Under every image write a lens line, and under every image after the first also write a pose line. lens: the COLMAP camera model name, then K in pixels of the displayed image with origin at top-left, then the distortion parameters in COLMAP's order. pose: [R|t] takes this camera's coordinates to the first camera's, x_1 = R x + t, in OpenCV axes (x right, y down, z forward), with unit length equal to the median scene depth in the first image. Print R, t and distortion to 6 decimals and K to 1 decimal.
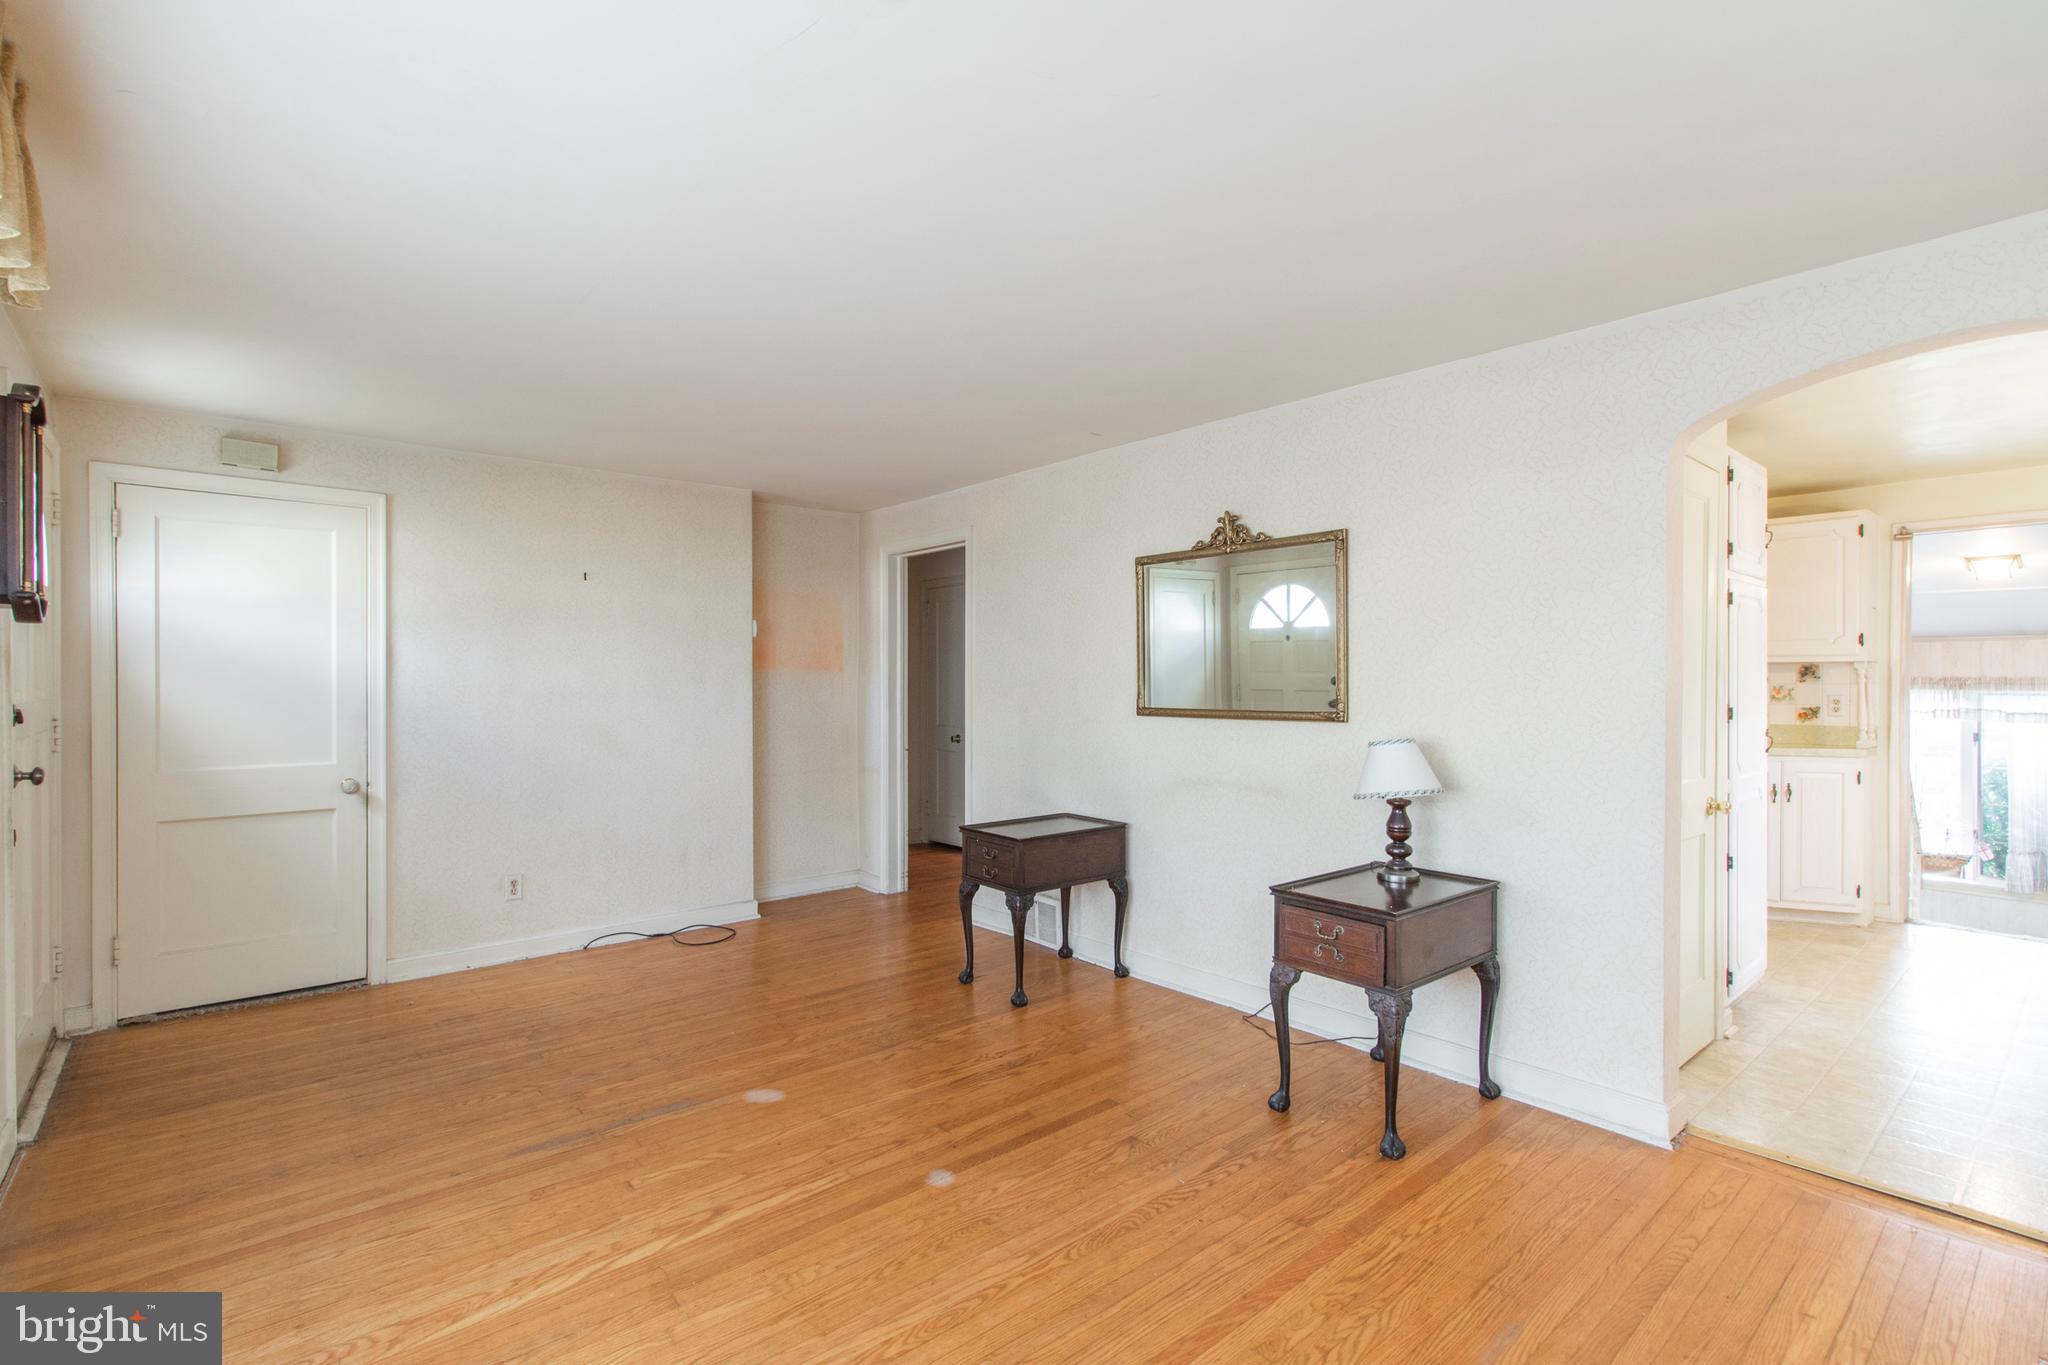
lens RADIAL K [[951.2, 0, 1007.9], [0, 951.2, 689.0], [0, 0, 1]] dist [0.001914, 0.000493]
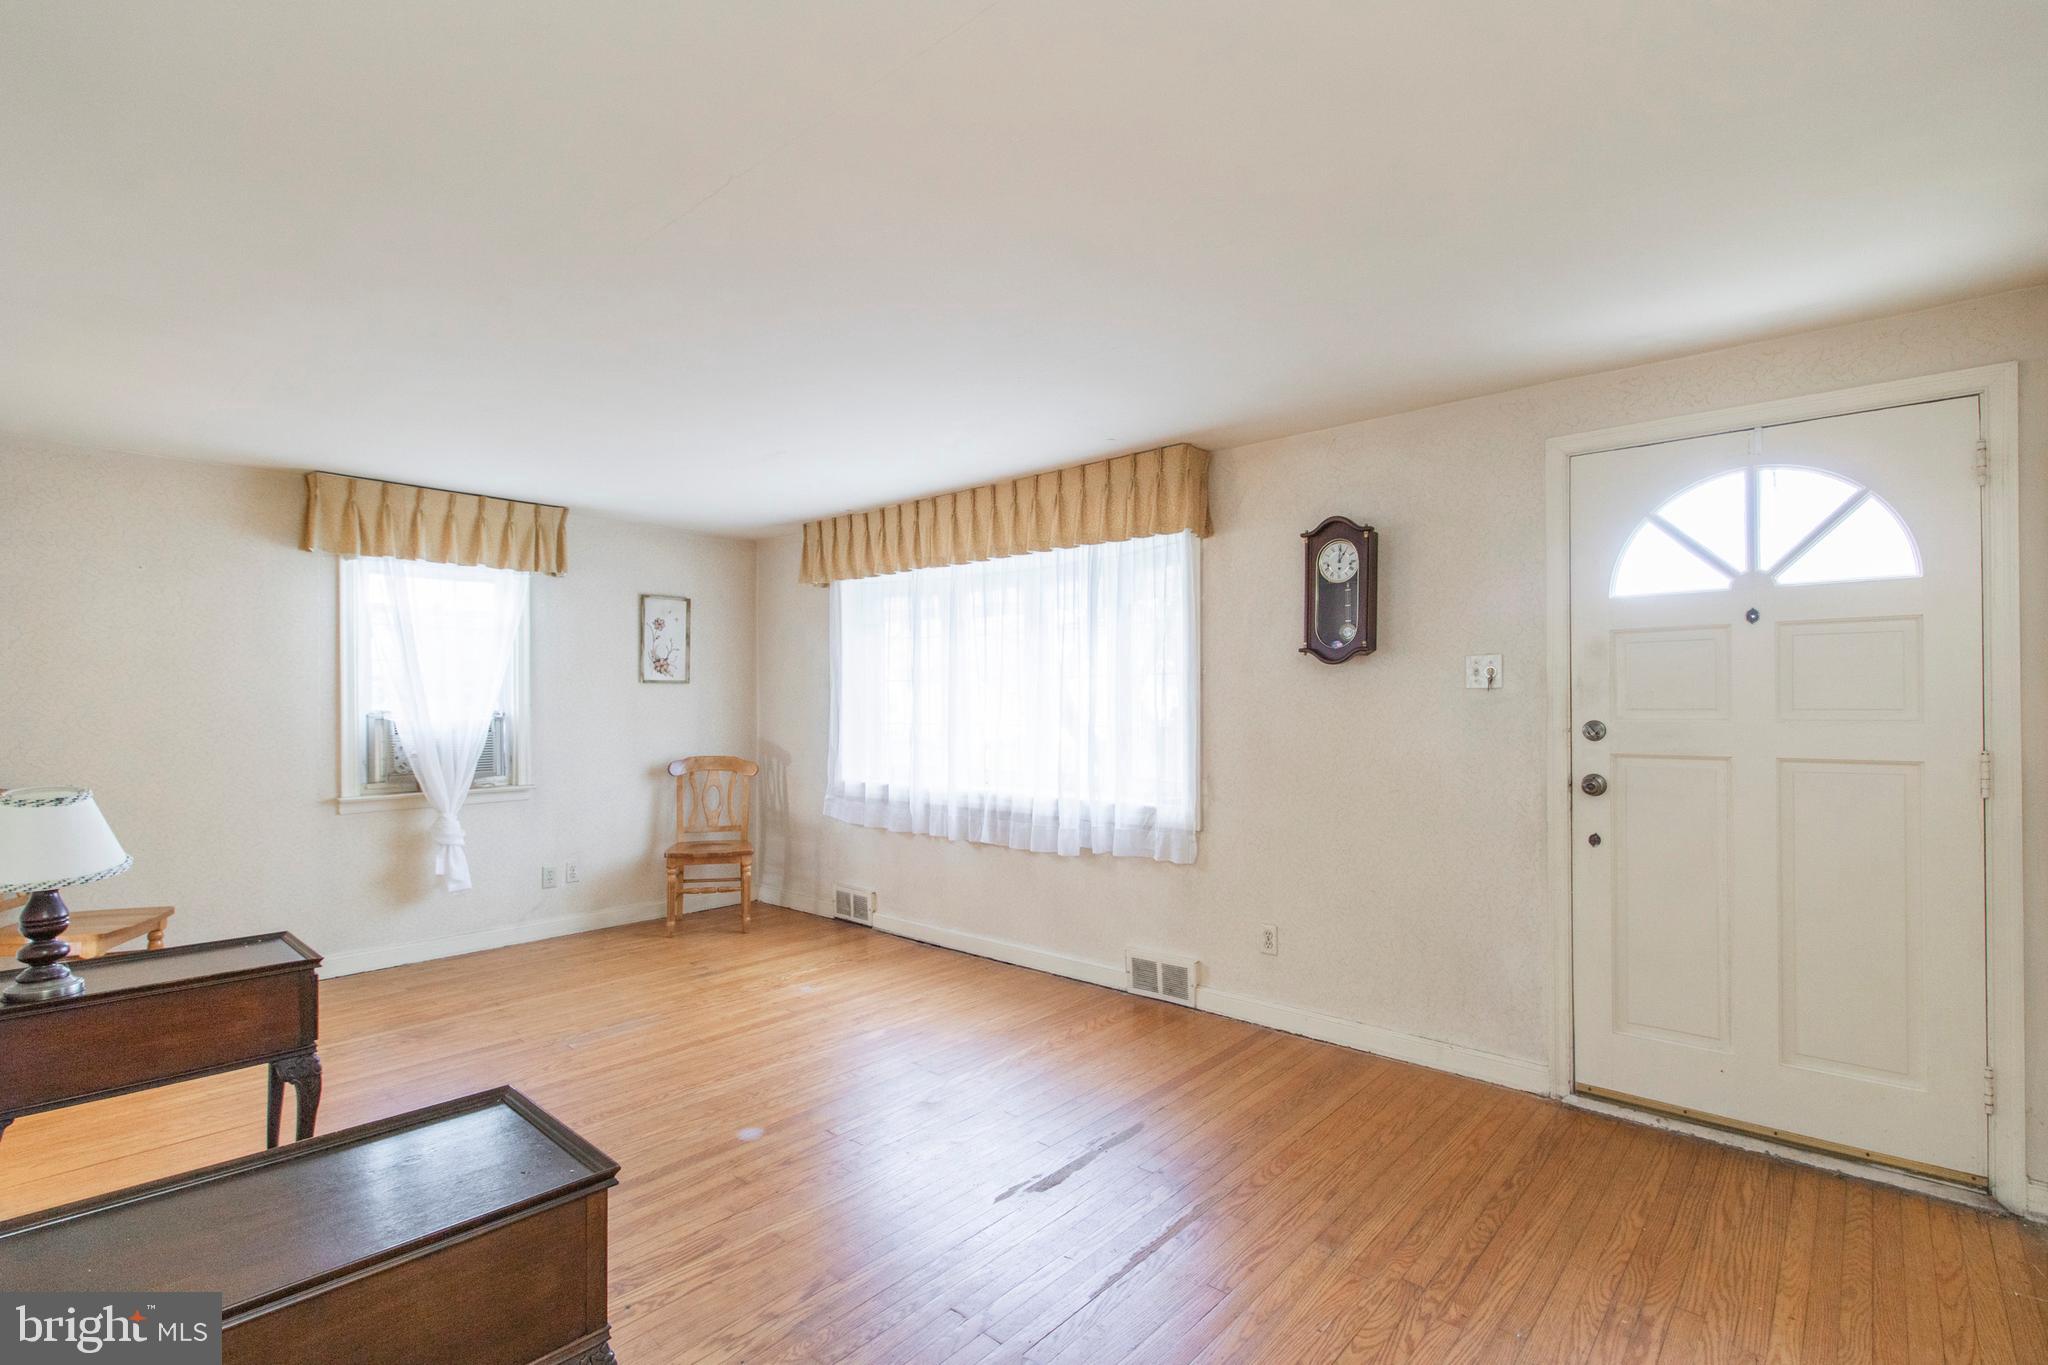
lens RADIAL K [[951.2, 0, 1007.9], [0, 951.2, 689.0], [0, 0, 1]] dist [0.001914, 0.000493]
pose [[-0.990260, 0.002196, -0.139216, -0.176875], [0.002613, 0.999993, -0.002815, -0.017831], [0.139209, -0.003152, -0.990258, 1.751144]]
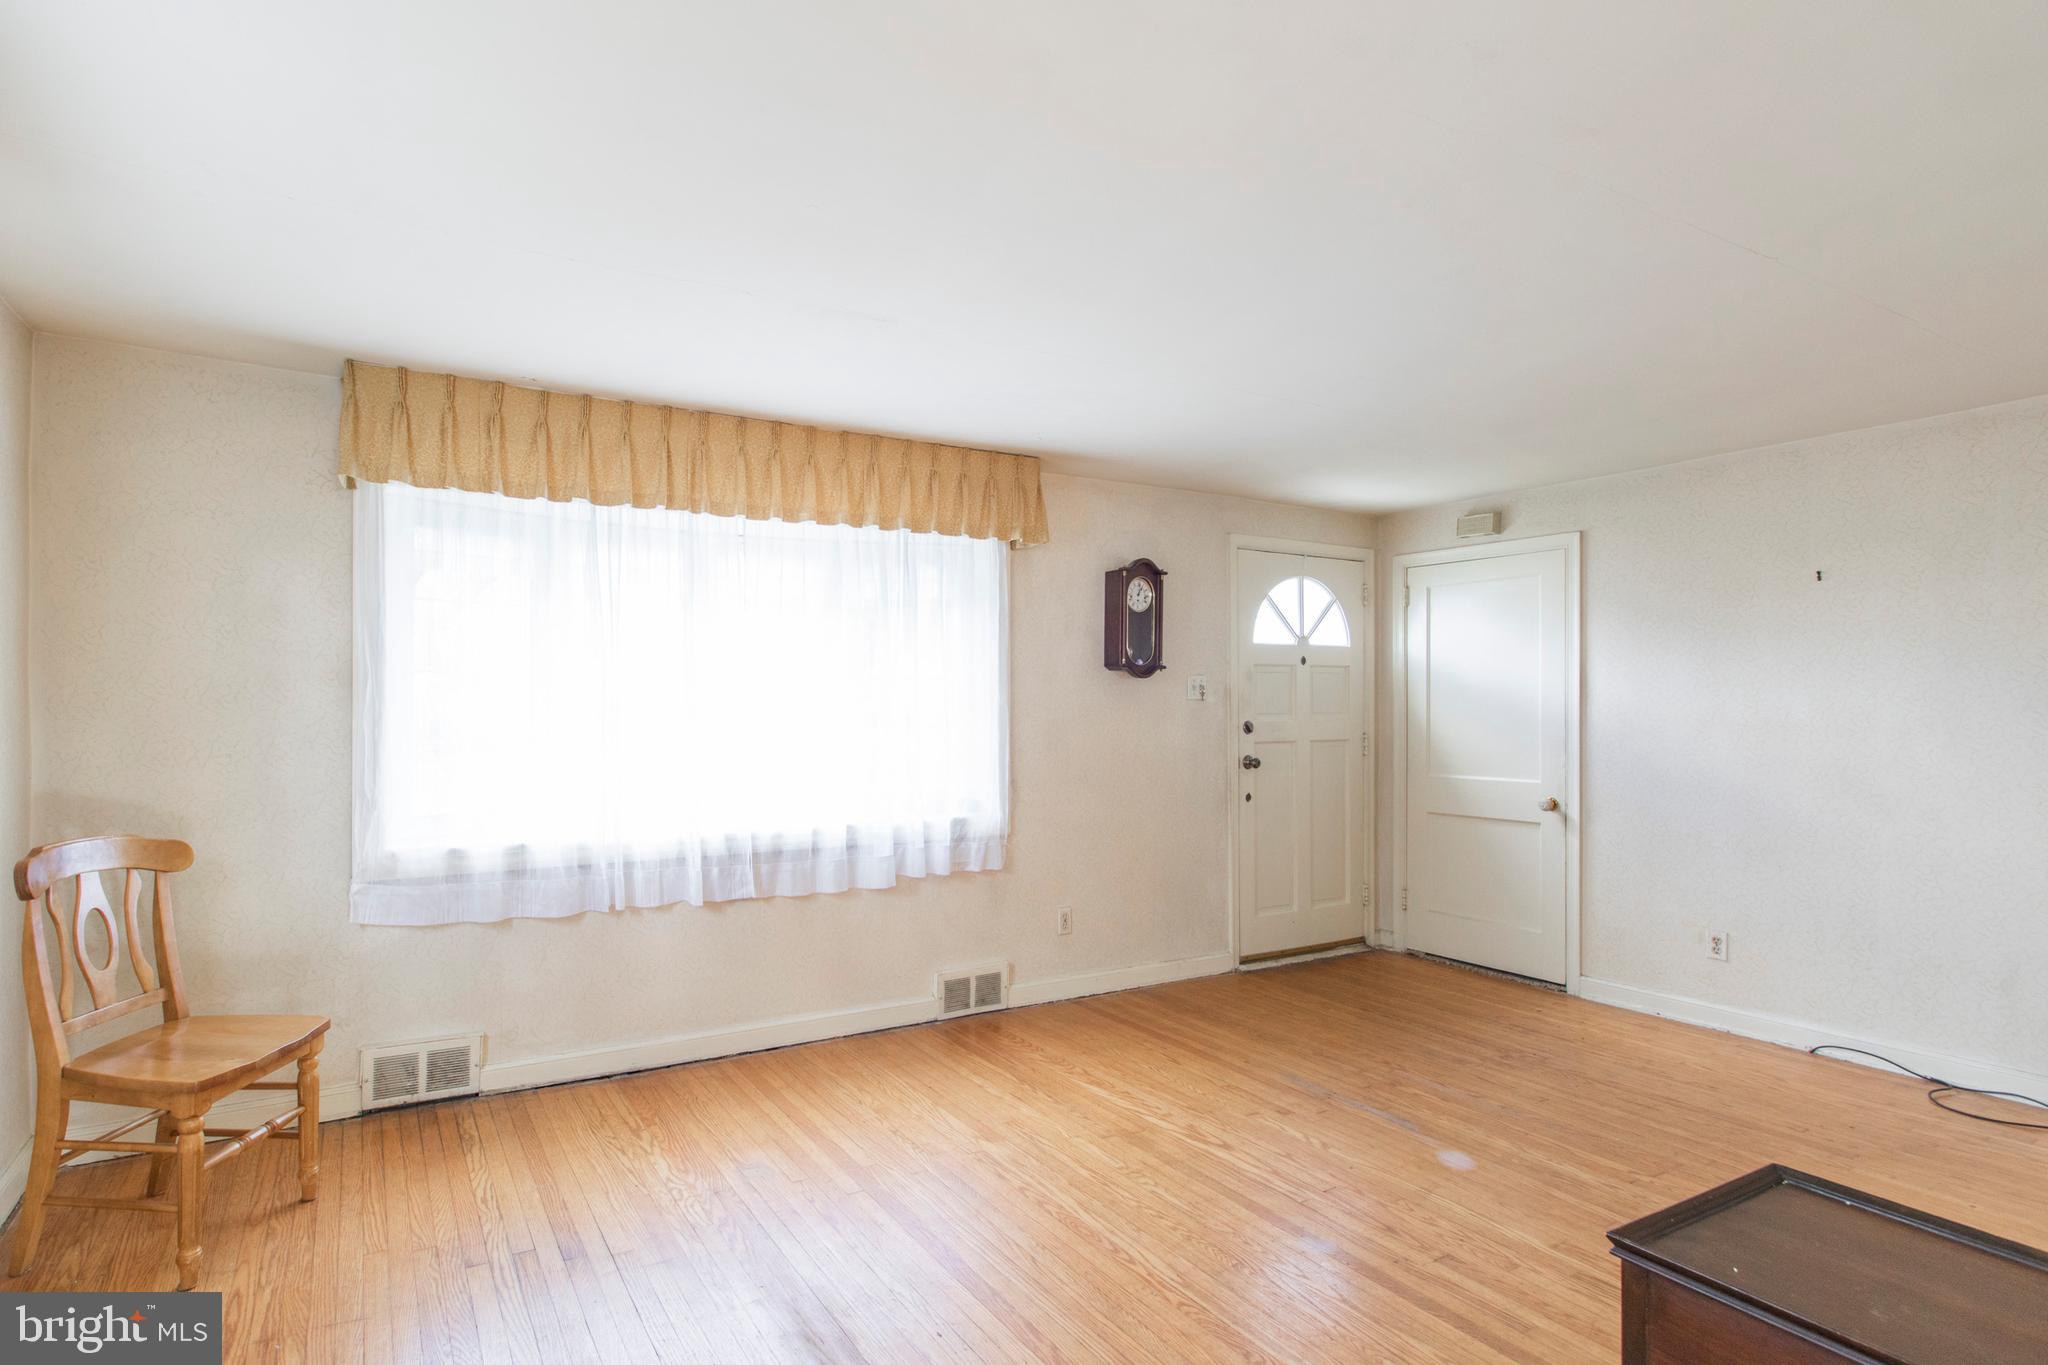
lens RADIAL K [[995.6, 0, 873.8], [0, 995.6, 701.1], [0, 0, 1]] dist [0.002447, 0.000539]
pose [[-0.217458, -0.003779, -0.976062, 0.779362], [-0.010409, 0.999945, -0.001552, -0.009873], [0.976014, 0.009822, -0.217485, 0.627232]]
